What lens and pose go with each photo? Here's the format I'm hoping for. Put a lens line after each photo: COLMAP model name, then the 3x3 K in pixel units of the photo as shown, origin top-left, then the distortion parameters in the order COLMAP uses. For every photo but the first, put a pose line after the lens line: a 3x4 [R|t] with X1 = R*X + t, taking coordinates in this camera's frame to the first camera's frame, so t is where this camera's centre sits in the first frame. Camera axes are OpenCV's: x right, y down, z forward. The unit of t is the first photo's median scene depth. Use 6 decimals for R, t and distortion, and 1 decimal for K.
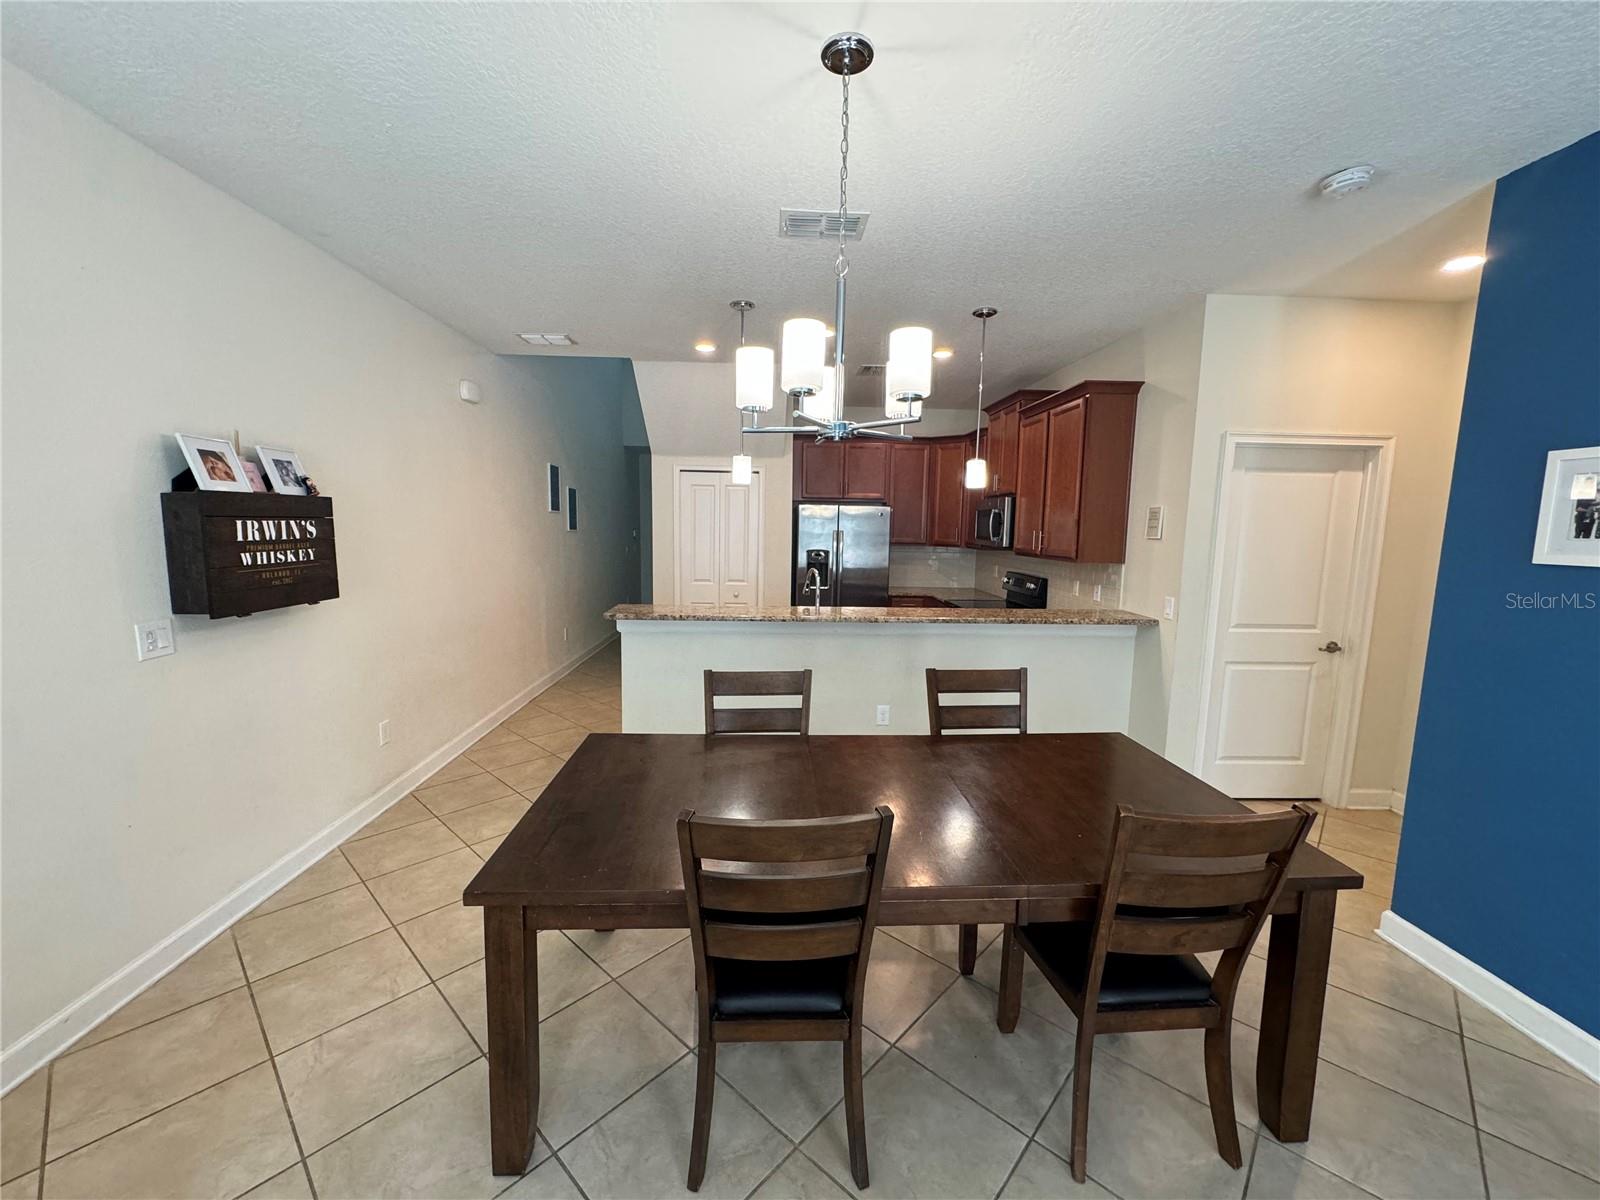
lens RADIAL K [[635.0, 0, 800.0], [0, 635.0, 600.0], [0, 0, 1]] dist [-0.001163, -0.000048]
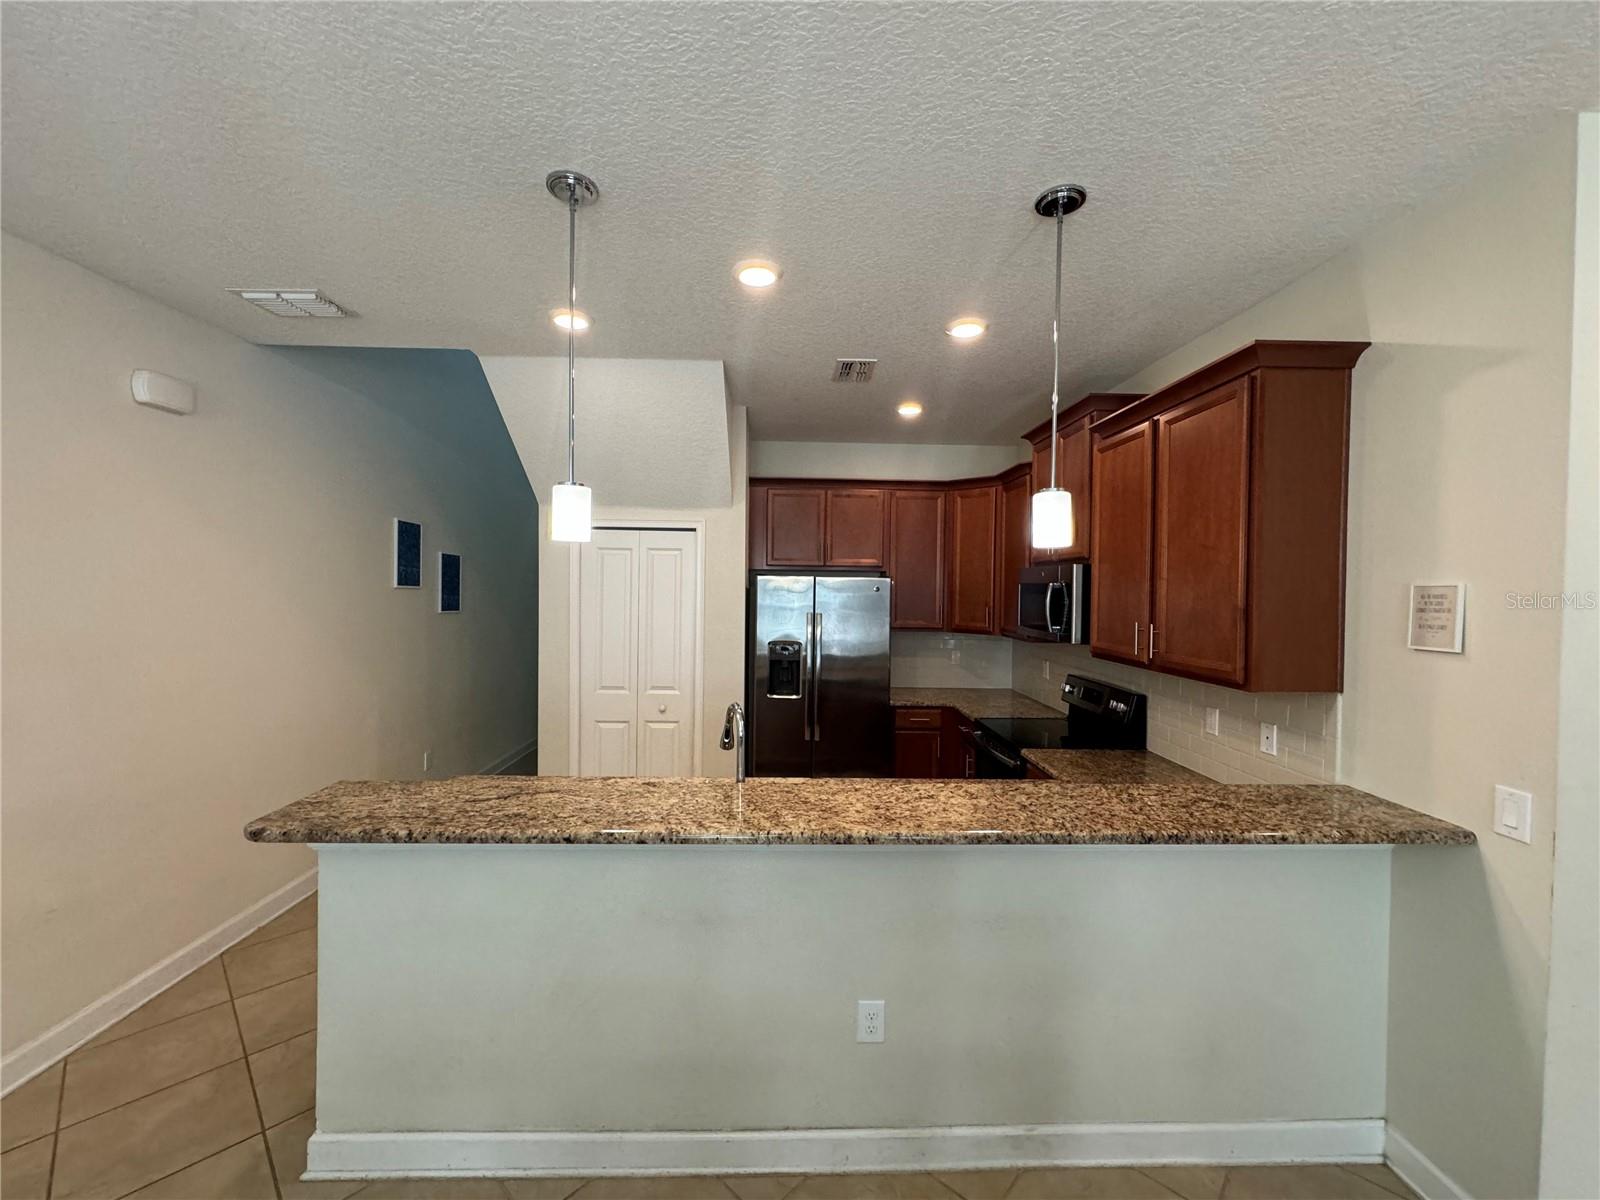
lens RADIAL K [[635.0, 0, 800.0], [0, 635.0, 600.0], [0, 0, 1]] dist [-0.001163, -0.000048]
pose [[0.999868, -0.003921, -0.015758, 0.069587], [0.002290, 0.994762, -0.102195, -0.067087], [0.016076, 0.102146, 0.994640, 0.399544]]
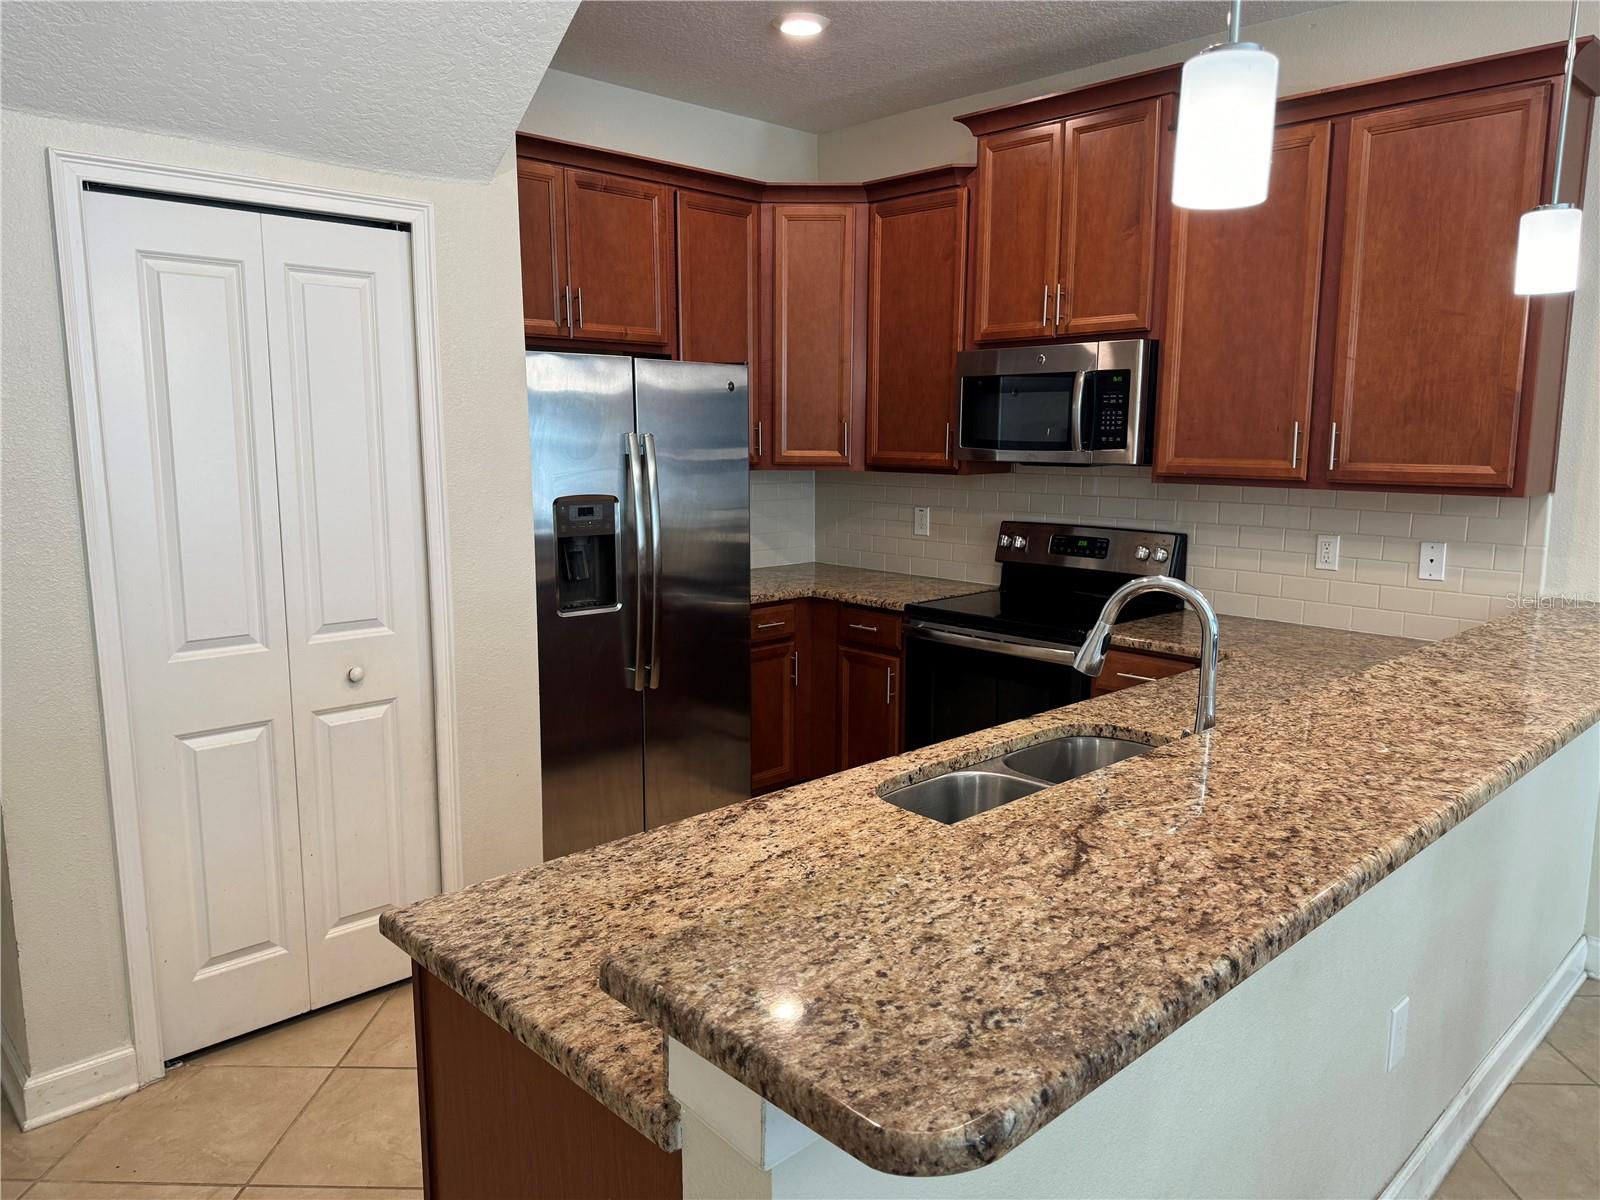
lens RADIAL K [[1124.7, 0, 799.9], [0, 1124.7, 604.1], [0, 0, 1]] dist [0.059732, -0.069290]
pose [[0.750564, -0.119796, 0.649848, -0.335470], [0.090684, 0.992798, 0.078278, -0.074592], [-0.654546, 0.000178, 0.756022, 0.624140]]
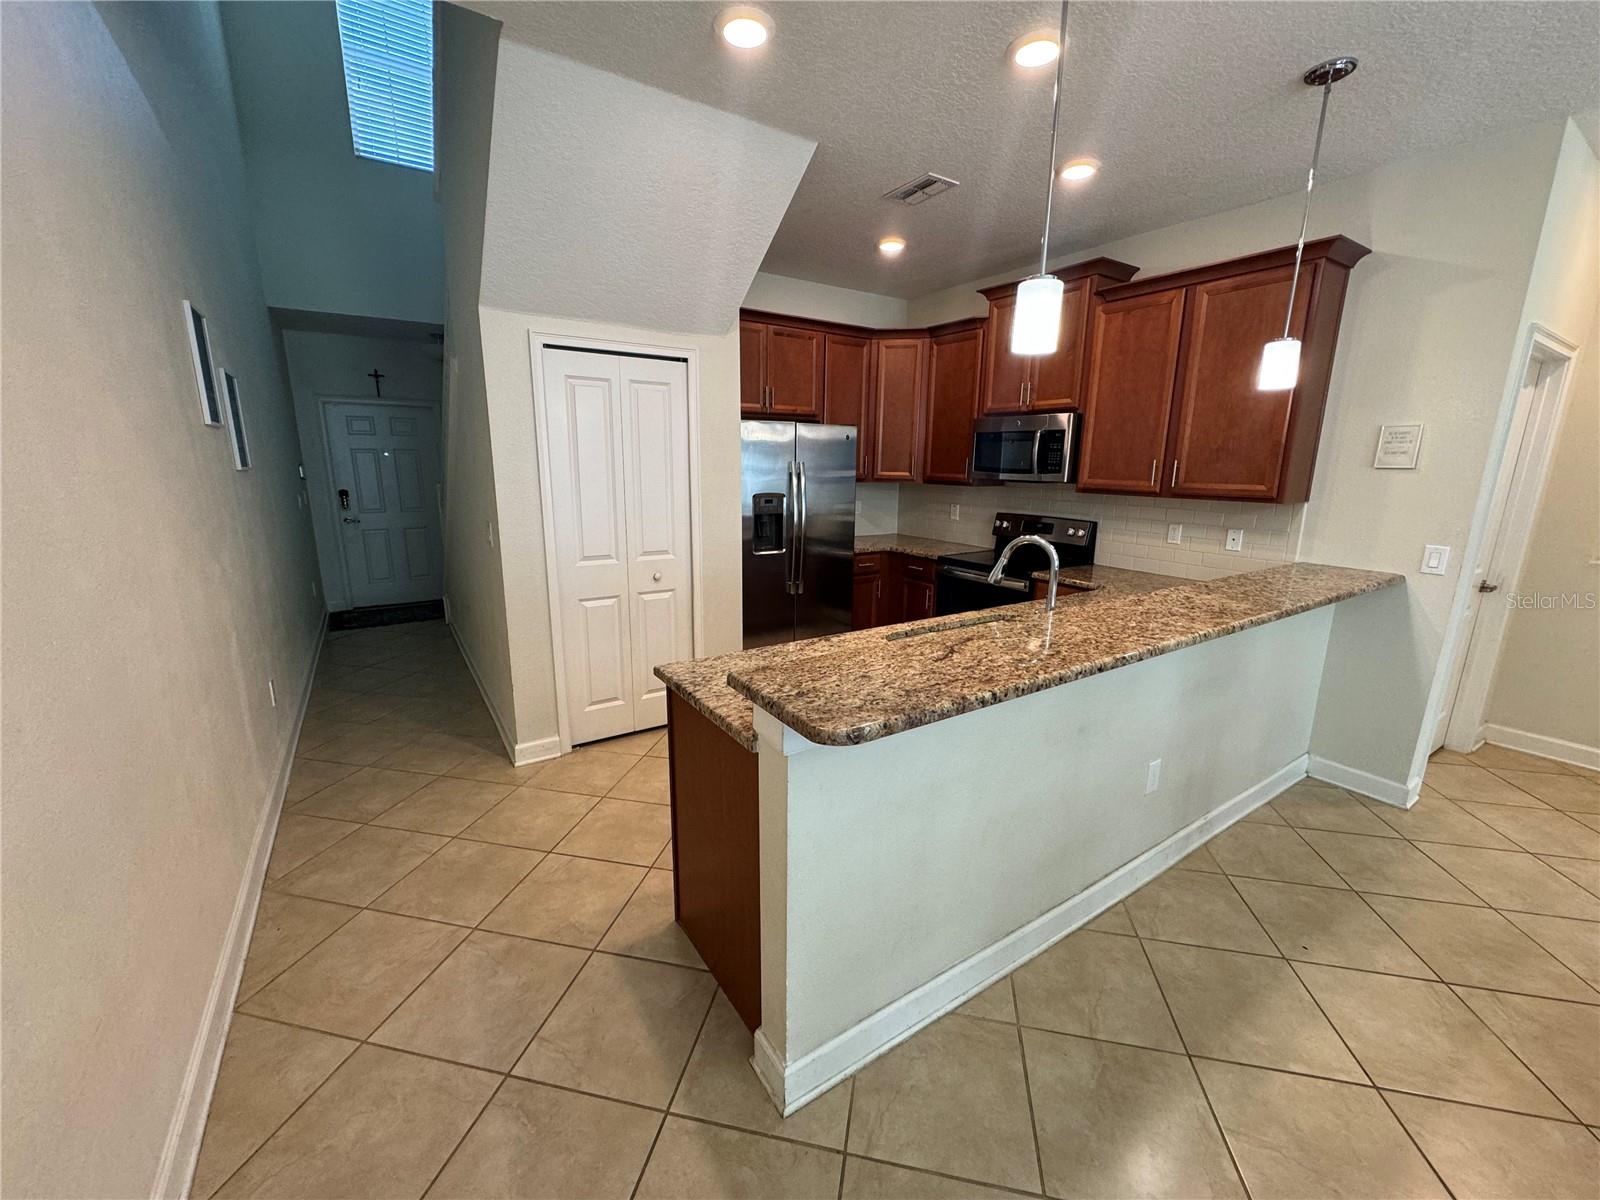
lens RADIAL K [[635.1, 0, 795.9], [0, 635.1, 598.6], [0, 0, 1]] dist [0.000230, 0.000224]
pose [[0.859349, -0.118782, 0.497404, -0.349367], [0.066577, 0.990359, 0.121479, -0.063190], [-0.507038, -0.071277, 0.858972, 0.540255]]
